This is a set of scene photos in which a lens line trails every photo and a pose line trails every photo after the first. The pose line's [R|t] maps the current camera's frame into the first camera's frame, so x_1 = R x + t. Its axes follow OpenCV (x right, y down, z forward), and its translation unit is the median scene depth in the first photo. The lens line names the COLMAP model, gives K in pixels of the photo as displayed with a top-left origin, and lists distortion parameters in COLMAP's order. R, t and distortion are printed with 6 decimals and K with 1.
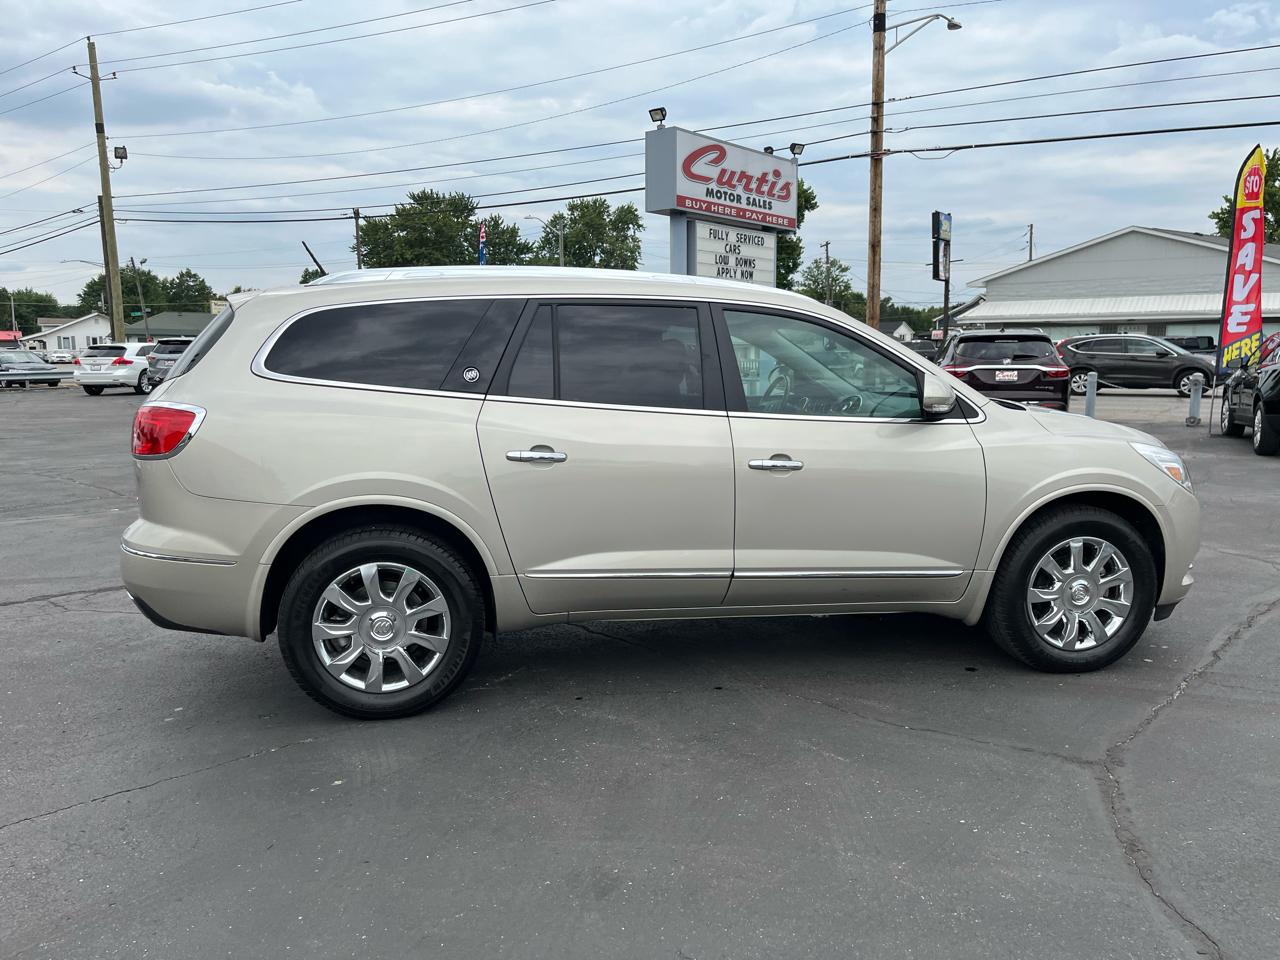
lens RADIAL K [[977.8, 0, 650.1], [0, 977.8, 485.6], [0, 0, 1]] dist [0.070261, -0.092743]
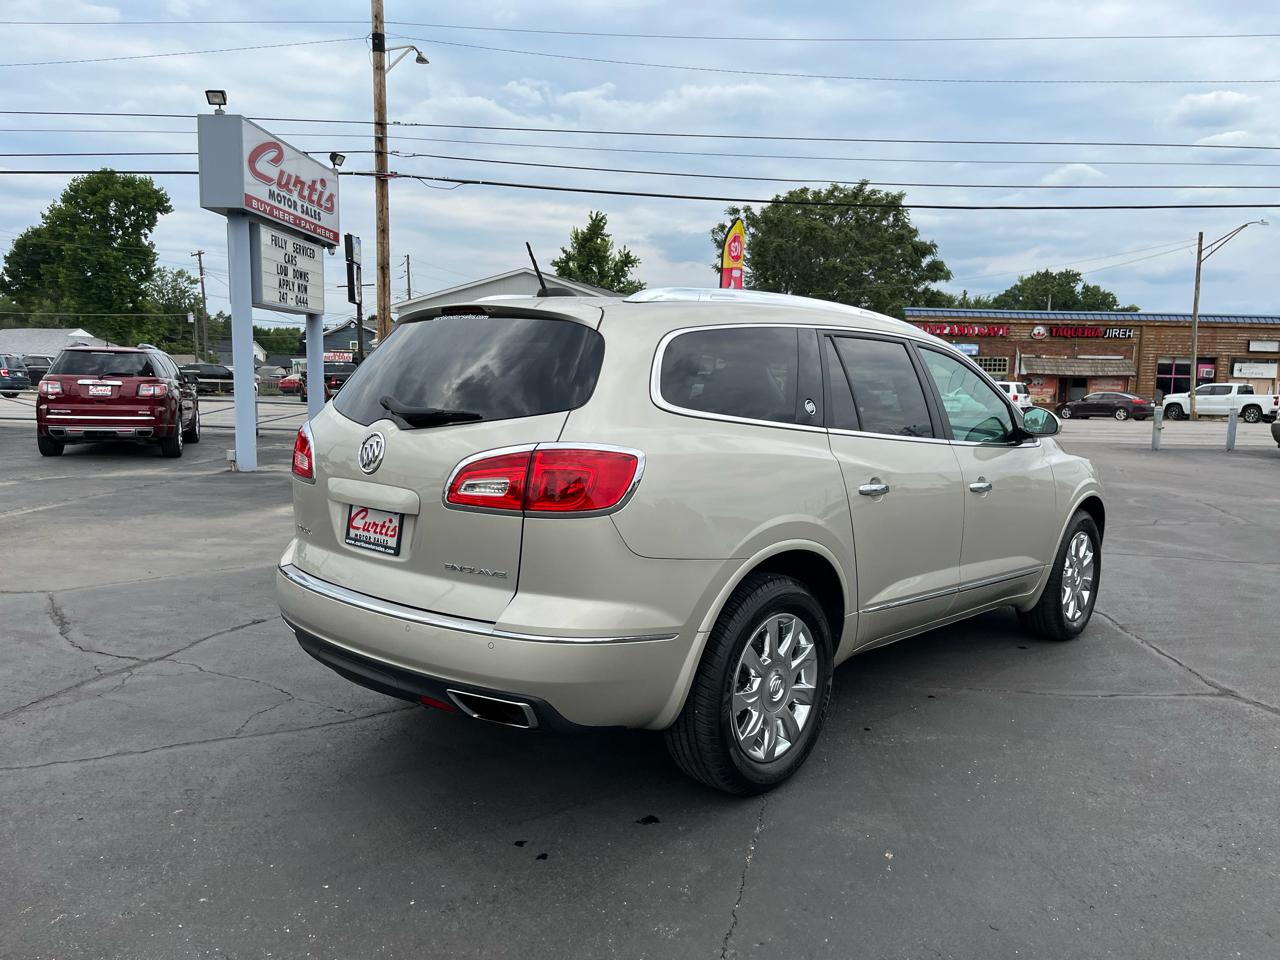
lens RADIAL K [[977.8, 0, 652.0], [0, 977.8, 490.1], [0, 0, 1]] dist [0.070261, -0.092743]
pose [[0.797237, -0.049272, 0.601652, -0.227733], [0.060149, 0.998187, 0.002043, -0.011319], [-0.600662, 0.034559, 0.798756, 0.087246]]
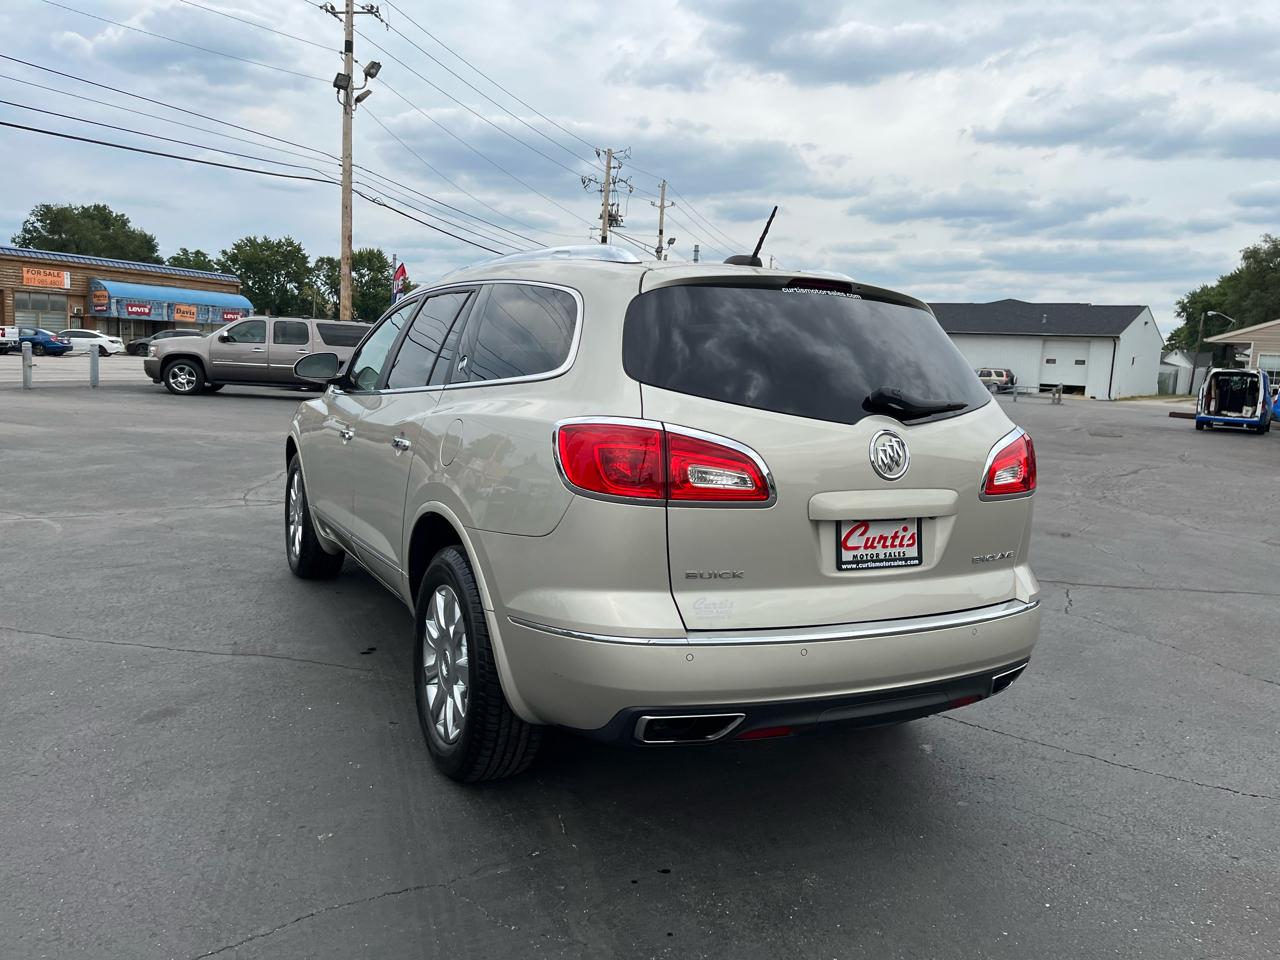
lens RADIAL K [[977.8, 0, 648.5], [0, 977.8, 472.3], [0, 0, 1]] dist [0.070261, -0.092743]
pose [[-0.300698, -0.125914, 0.945371, -0.307787], [0.082012, 0.984161, 0.157166, -0.052263], [-0.950187, 0.124791, -0.285609, 0.391972]]
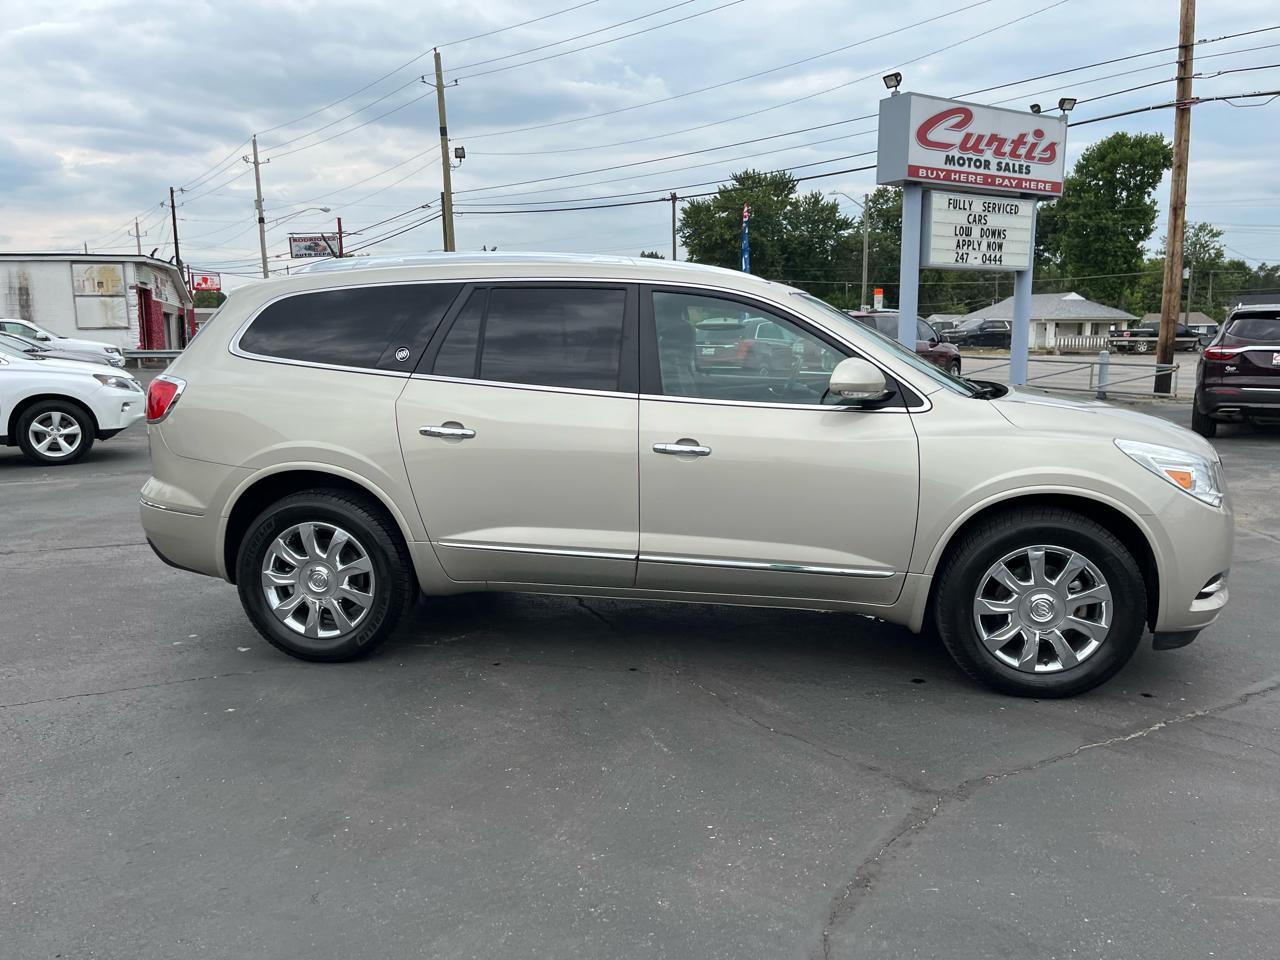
lens RADIAL K [[977.8, 0, 648.4], [0, 977.8, 484.6], [0, 0, 1]] dist [0.070261, -0.092743]
pose [[0.945949, 0.050827, -0.320309, 0.110757], [-0.044190, 0.998632, 0.027961, -0.003170], [0.321292, -0.012295, 0.946900, 0.015741]]
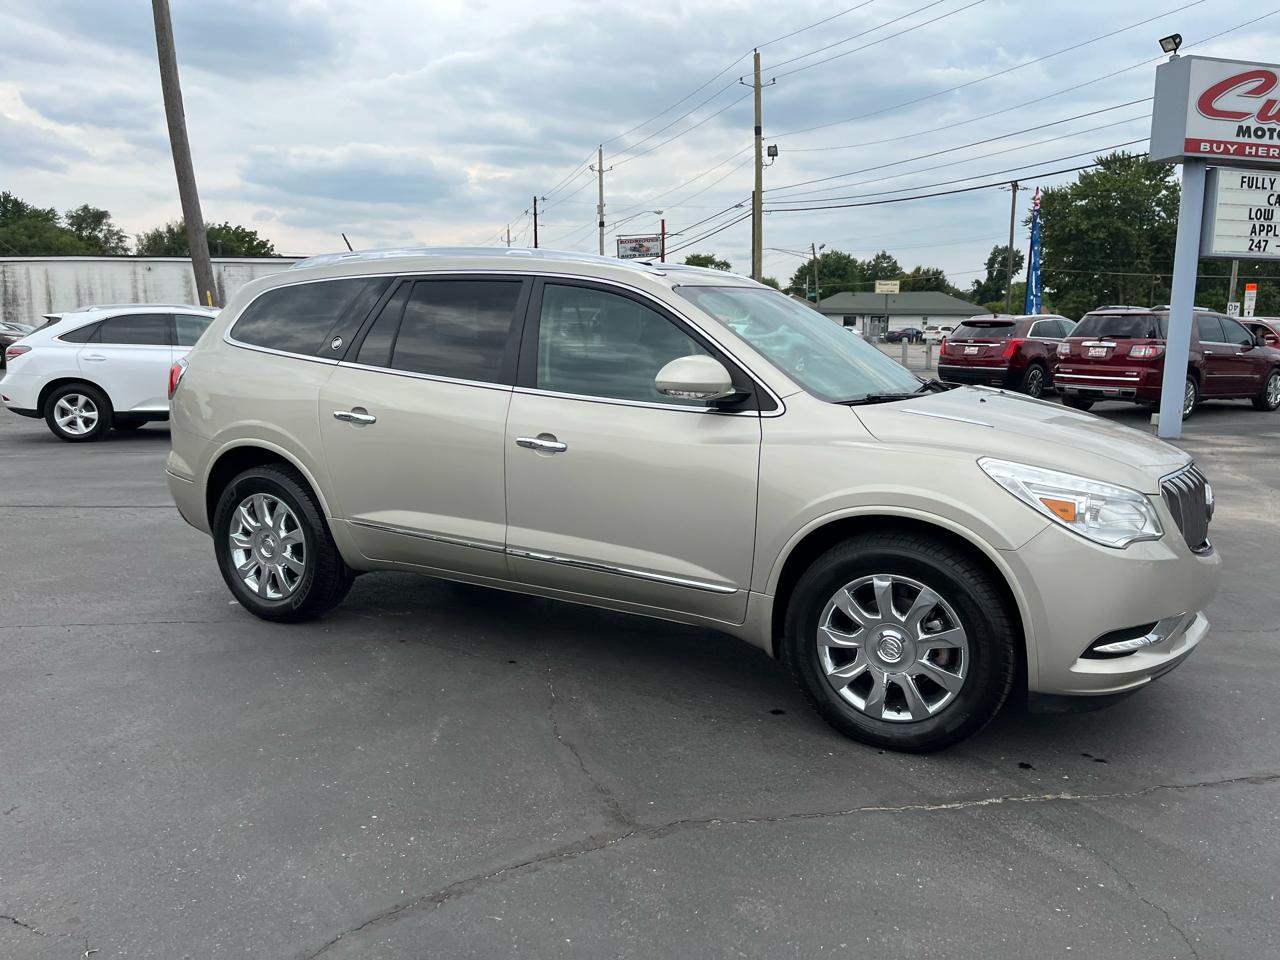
lens RADIAL K [[977.8, 0, 644.6], [0, 977.8, 486.4], [0, 0, 1]] dist [0.070261, -0.092743]
pose [[0.779280, 0.110259, -0.616900, 0.217377], [-0.096062, 0.993783, 0.056273, -0.011761], [0.619269, 0.015409, 0.785028, 0.081158]]
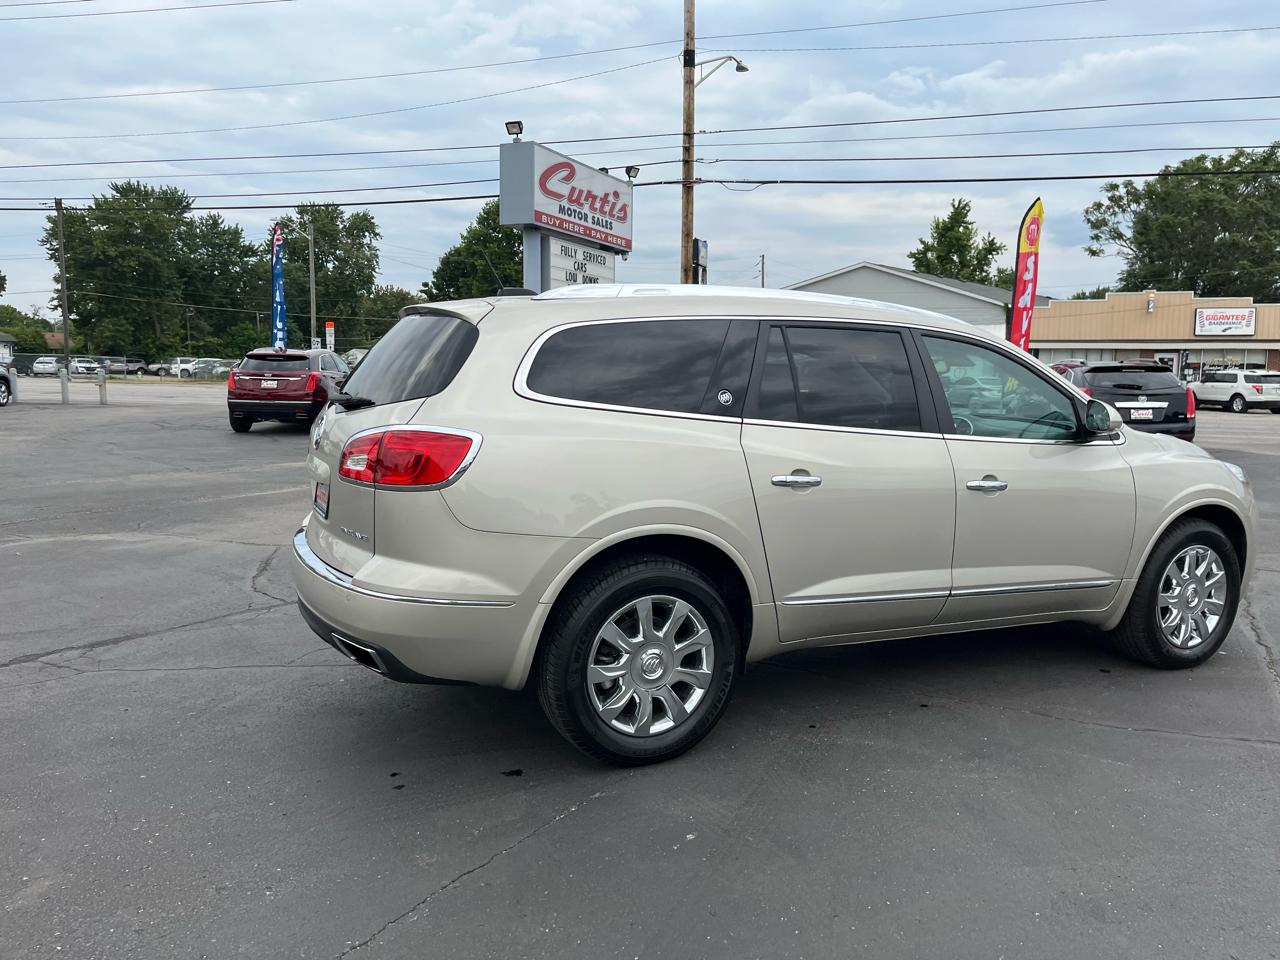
lens RADIAL K [[977.8, 0, 650.9], [0, 977.8, 475.4], [0, 0, 1]] dist [0.070261, -0.092743]
pose [[0.961955, -0.011913, 0.272947, -0.133731], [0.018877, 0.999559, -0.022903, -0.003893], [-0.272554, 0.027184, 0.961756, 0.024912]]
